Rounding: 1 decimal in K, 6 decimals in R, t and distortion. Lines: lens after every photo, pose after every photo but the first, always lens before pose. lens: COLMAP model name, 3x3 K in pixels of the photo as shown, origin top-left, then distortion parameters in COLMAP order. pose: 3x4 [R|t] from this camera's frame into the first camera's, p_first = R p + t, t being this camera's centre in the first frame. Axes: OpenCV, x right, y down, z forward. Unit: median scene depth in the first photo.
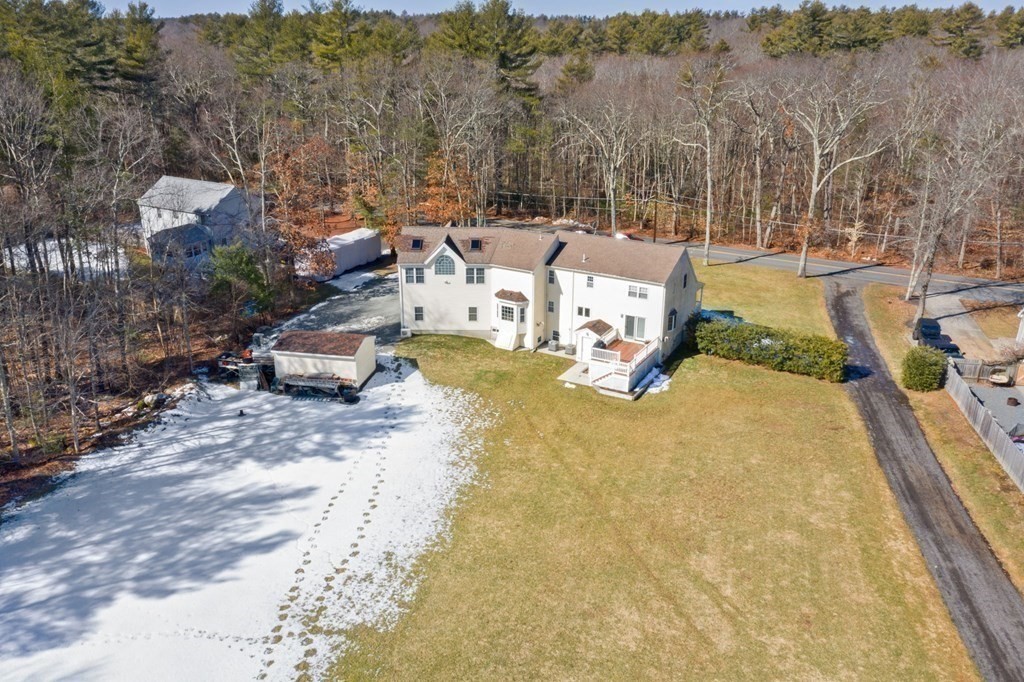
lens RADIAL K [[869.4, 0, 507.3], [0, 869.4, 342.2], [0, 0, 1]] dist [0.018775, 0.001301]
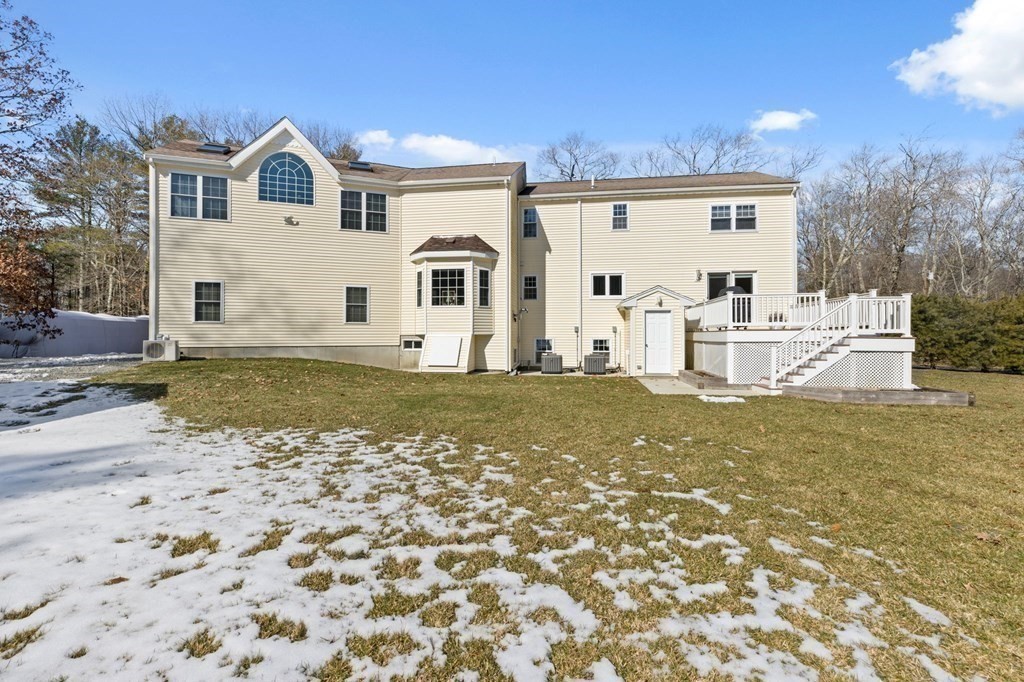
lens RADIAL K [[467.4, 0, 513.7], [0, 467.4, 336.8], [0, 0, 1]] dist [-0.009108, 0.003339]
pose [[0.928869, -0.003765, 0.370390, -0.054272], [0.130977, 0.938686, -0.318925, 0.066436], [-0.346479, 0.344752, 0.872410, 0.802211]]
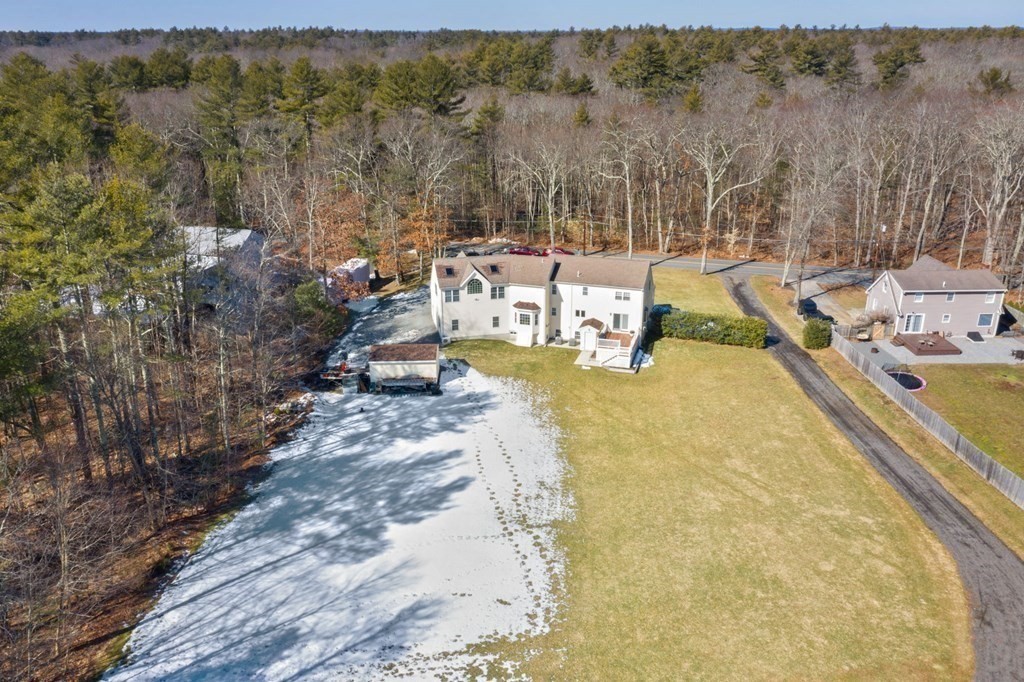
lens RADIAL K [[869.4, 0, 515.7], [0, 869.4, 338.1], [0, 0, 1]] dist [0.018775, 0.001301]
pose [[0.973775, -0.084859, 0.211095, -0.297563], [0.086129, 0.996279, 0.003190, -0.009746], [-0.210580, 0.015075, 0.977460, -0.297777]]
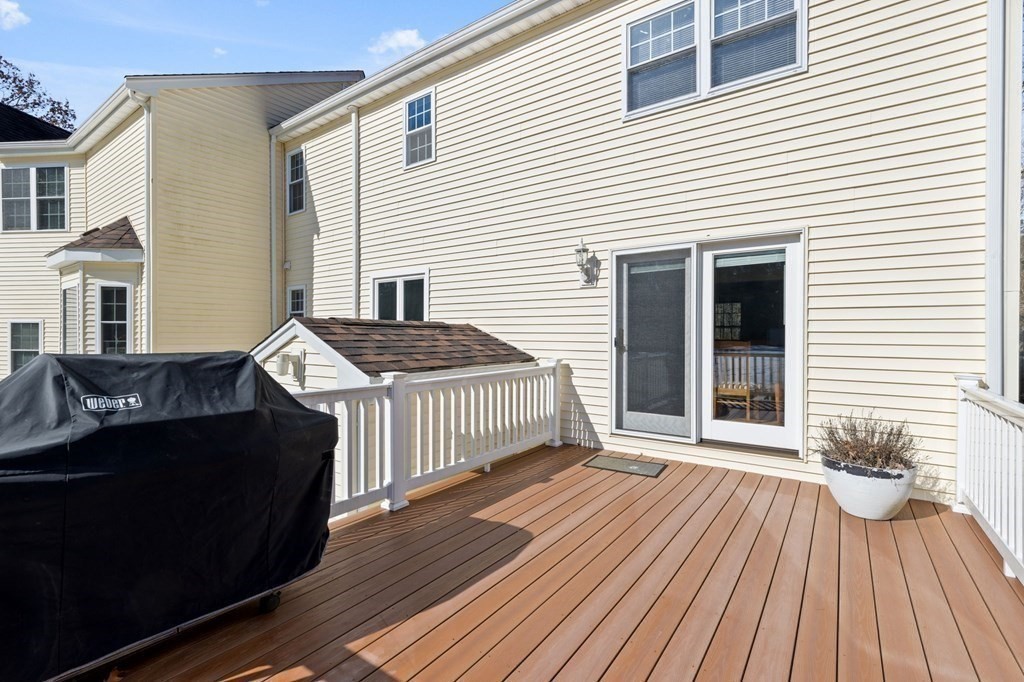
lens RADIAL K [[467.4, 0, 513.1], [0, 467.4, 335.8], [0, 0, 1]] dist [-0.009108, 0.003339]
pose [[0.995799, 0.000514, -0.091566, 0.122580], [-0.032225, 0.937979, -0.345191, 0.006788], [0.085709, 0.346691, 0.934055, 0.904937]]
